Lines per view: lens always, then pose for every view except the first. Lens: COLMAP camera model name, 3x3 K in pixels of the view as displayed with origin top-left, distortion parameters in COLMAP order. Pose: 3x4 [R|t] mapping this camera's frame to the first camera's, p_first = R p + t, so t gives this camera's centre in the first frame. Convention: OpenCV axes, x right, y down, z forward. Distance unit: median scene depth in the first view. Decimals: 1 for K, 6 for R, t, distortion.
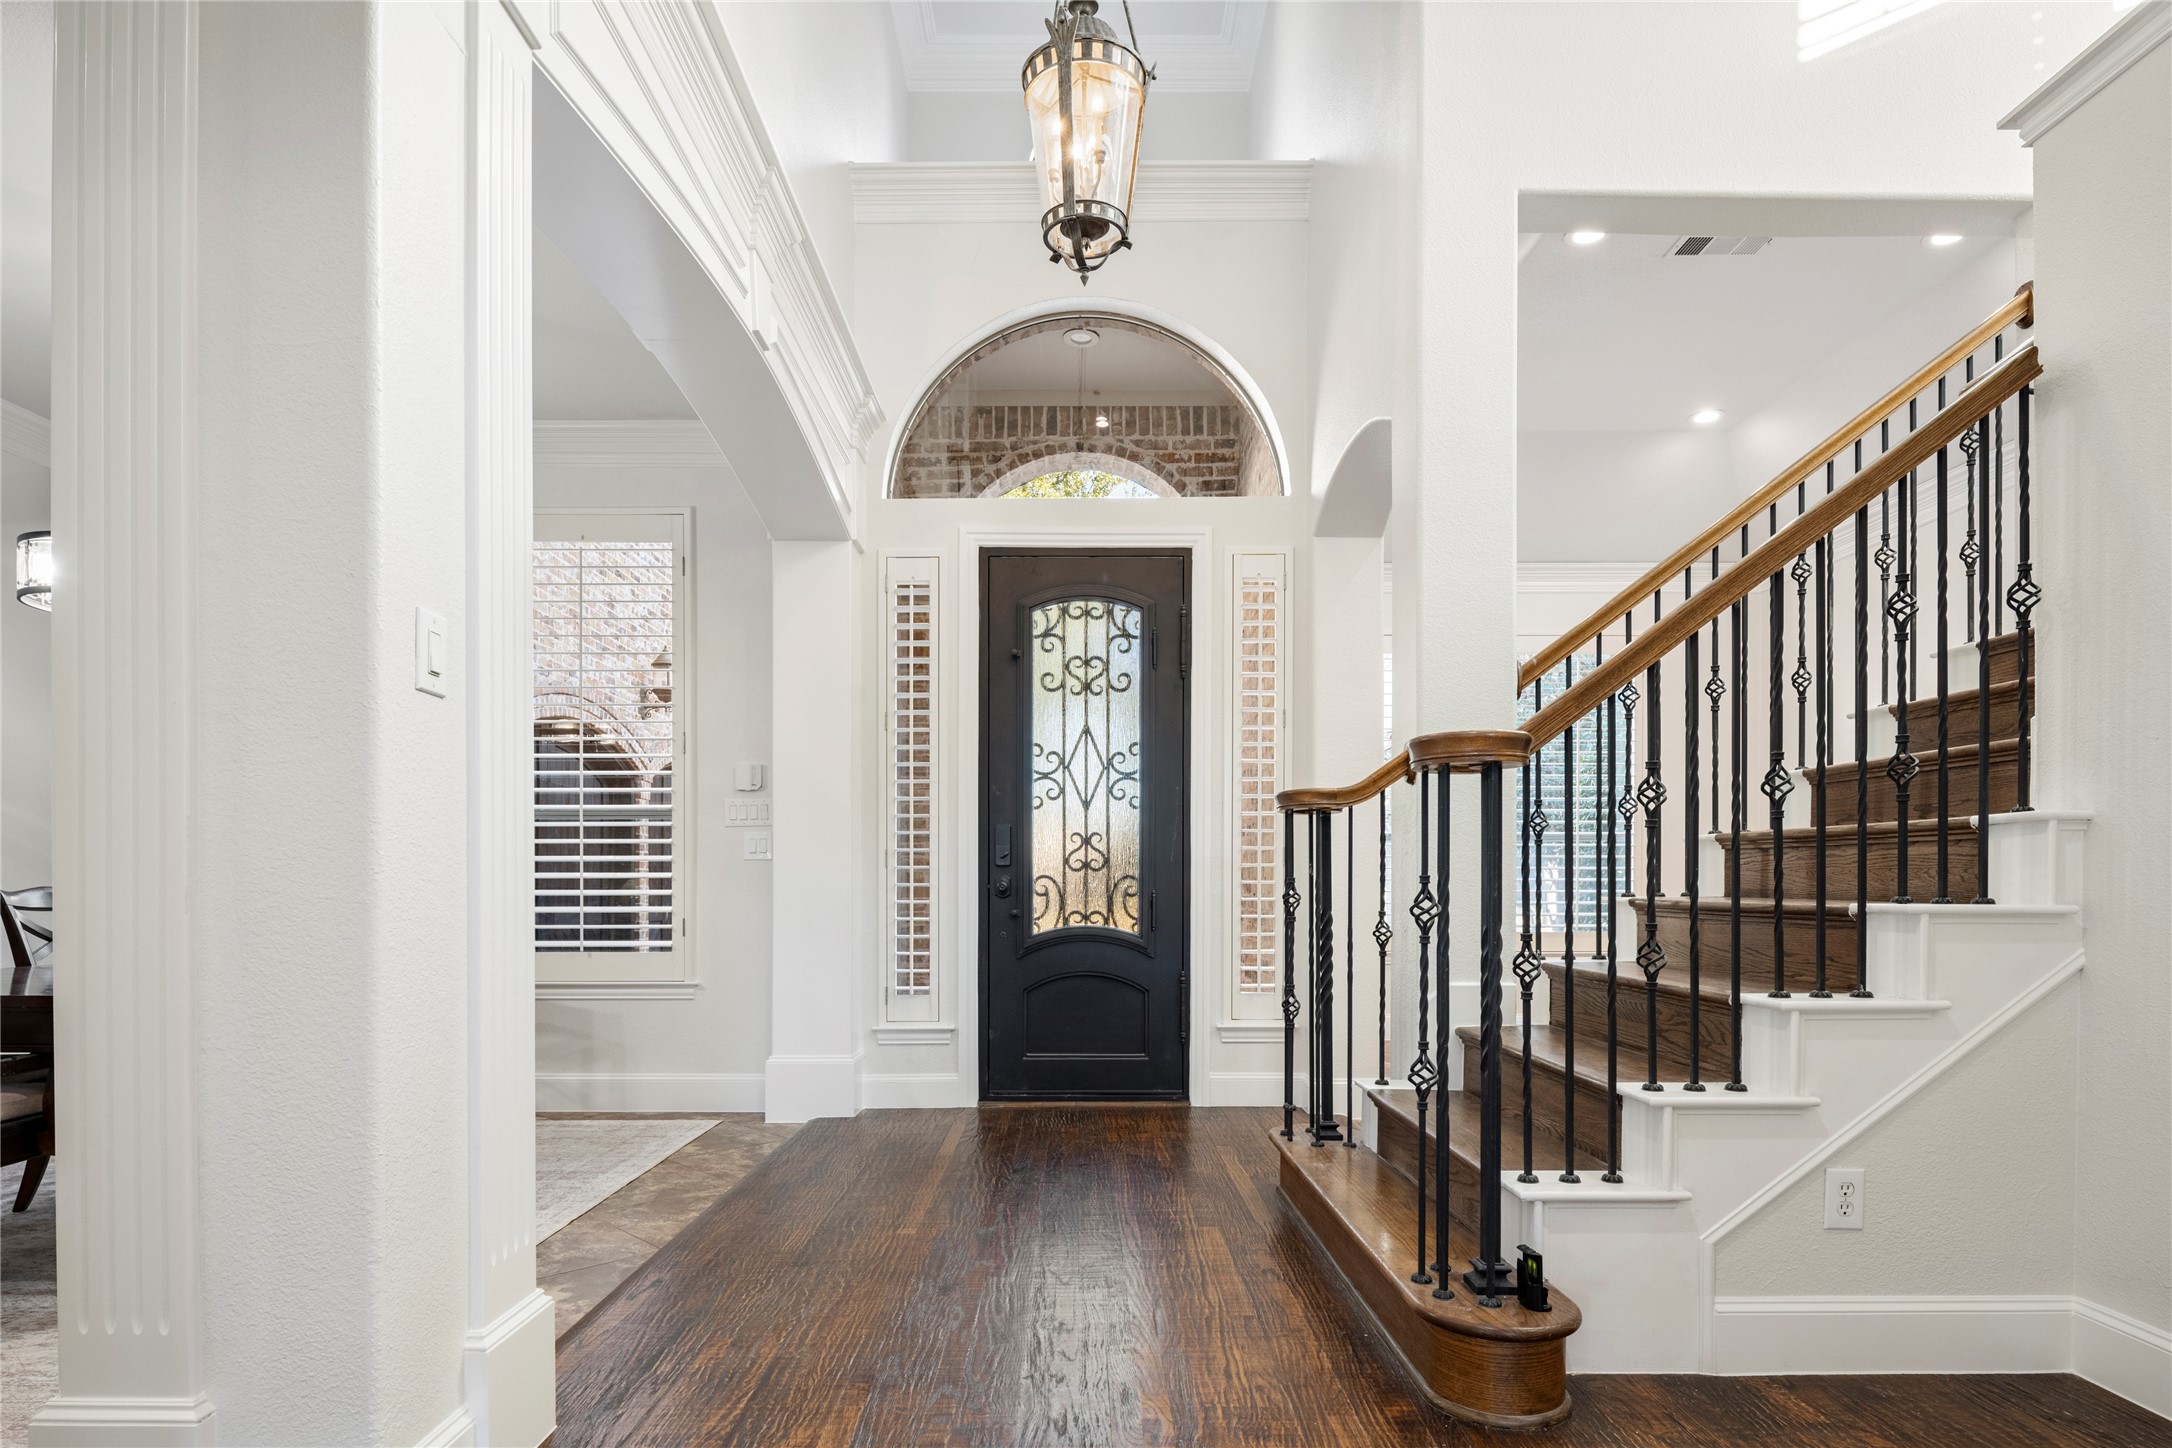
lens RADIAL K [[1178.4, 0, 1050.7], [0, 1178.4, 892.2], [0, 0, 1]] dist [-0.001641, -0.005403]
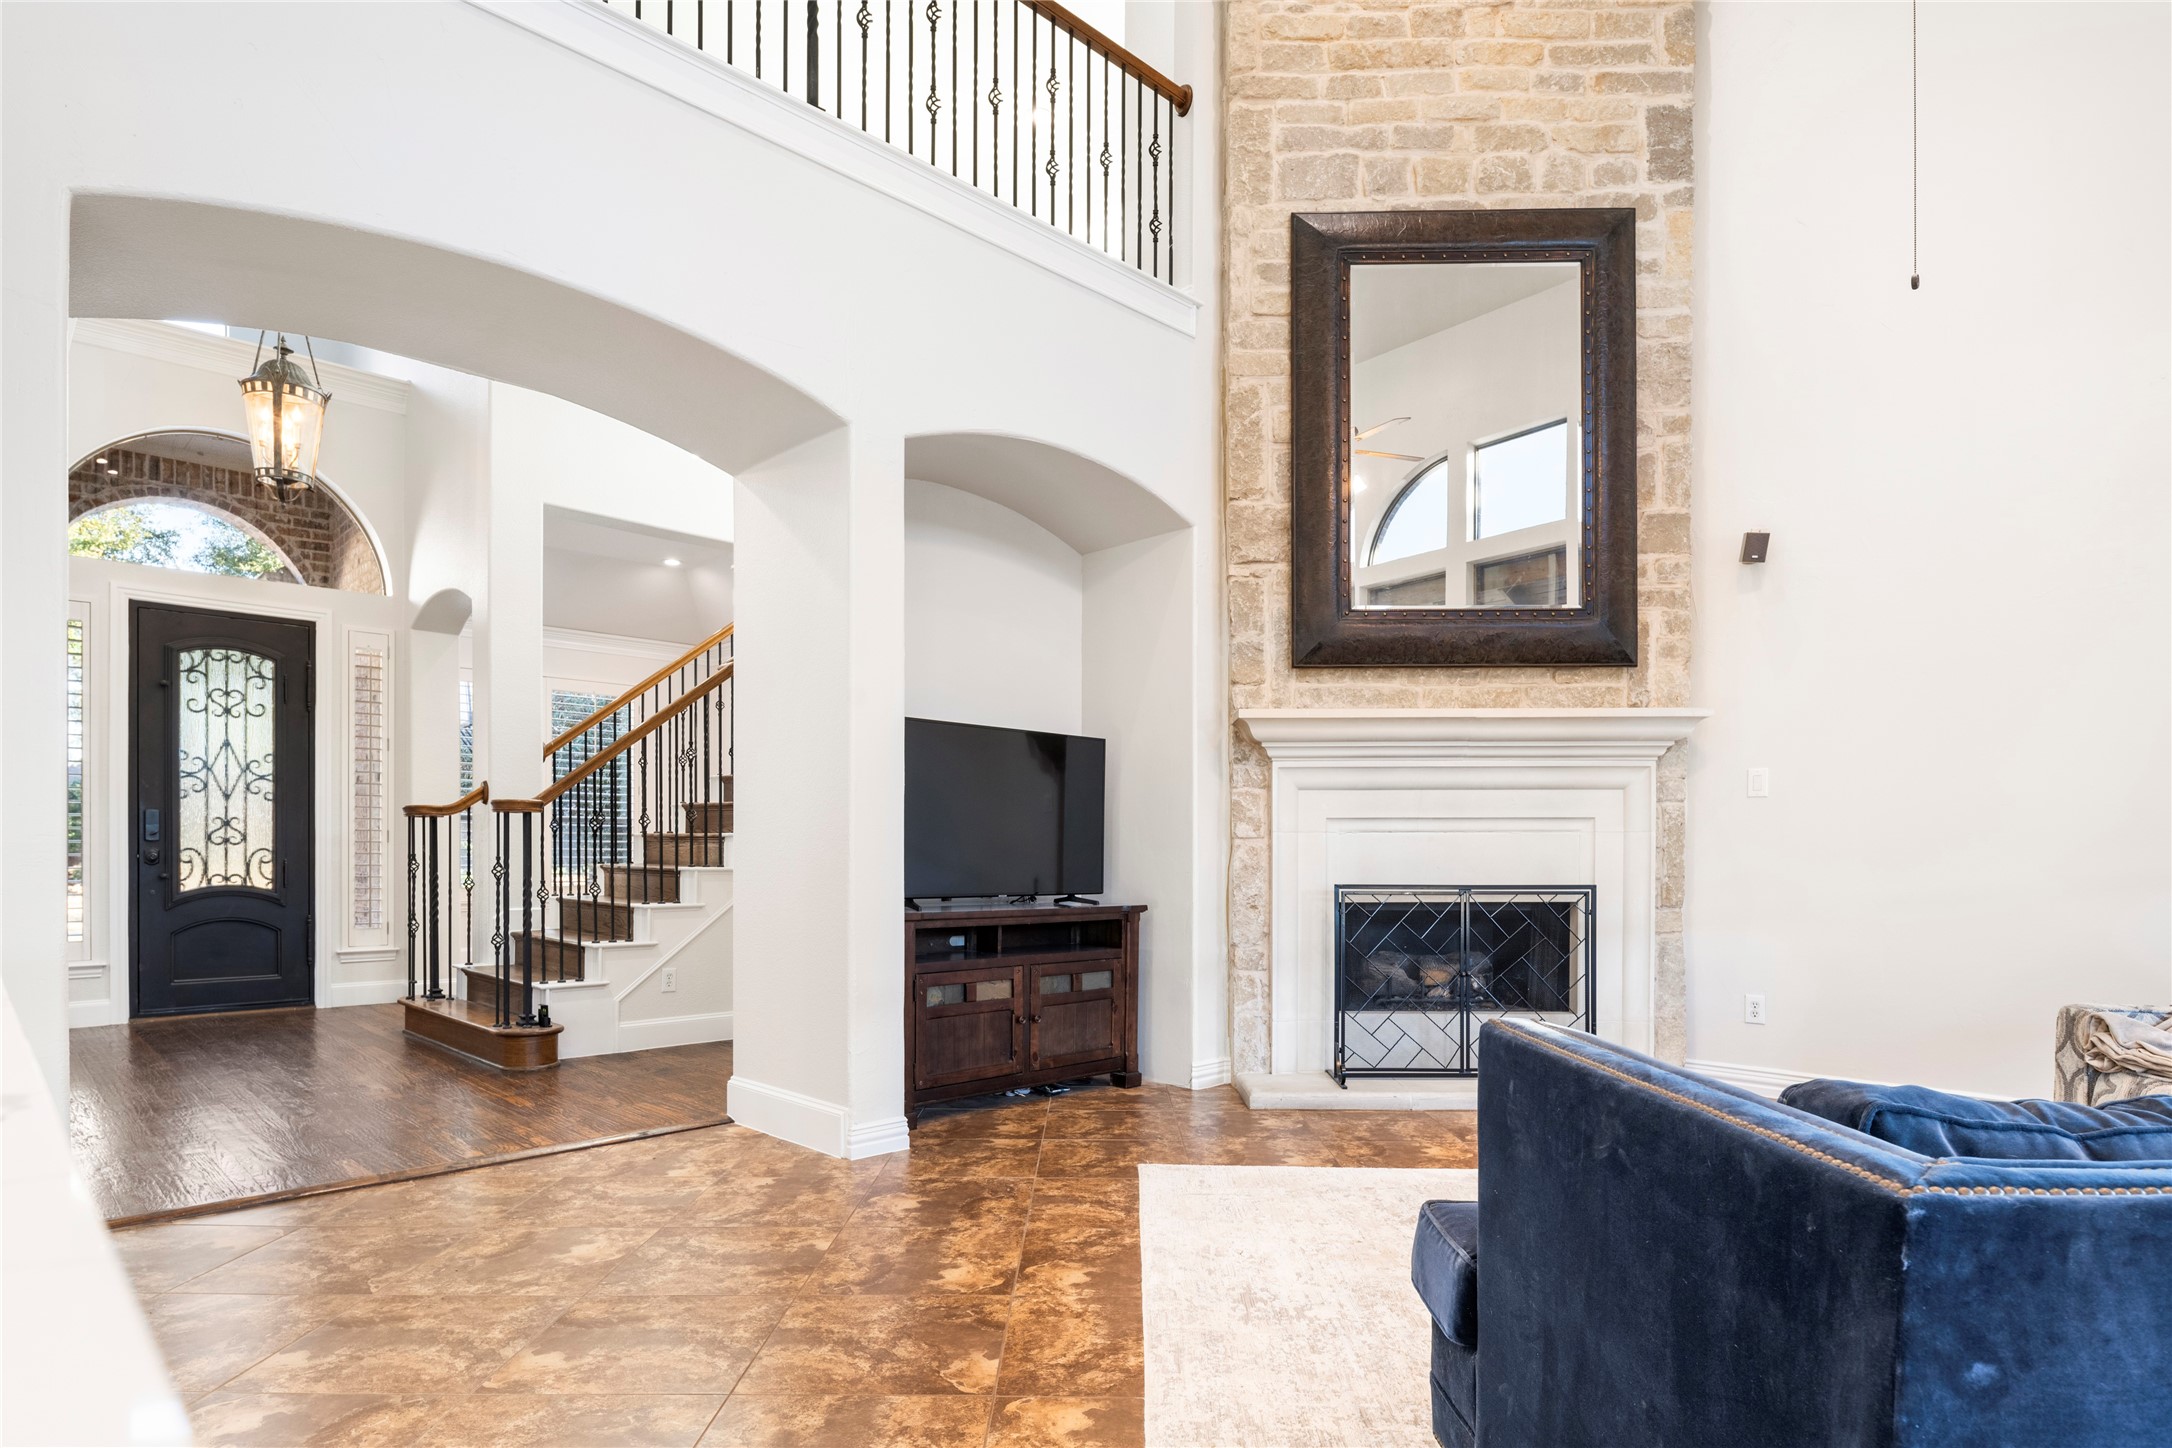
lens RADIAL K [[1178.4, 0, 1093.9], [0, 1178.4, 870.7], [0, 0, 1]] dist [-0.001641, -0.005403]
pose [[0.698807, -0.007774, 0.715268, -0.247715], [-0.003096, 0.999899, 0.013892, -0.010184], [-0.715303, -0.011922, 0.698712, -0.694806]]
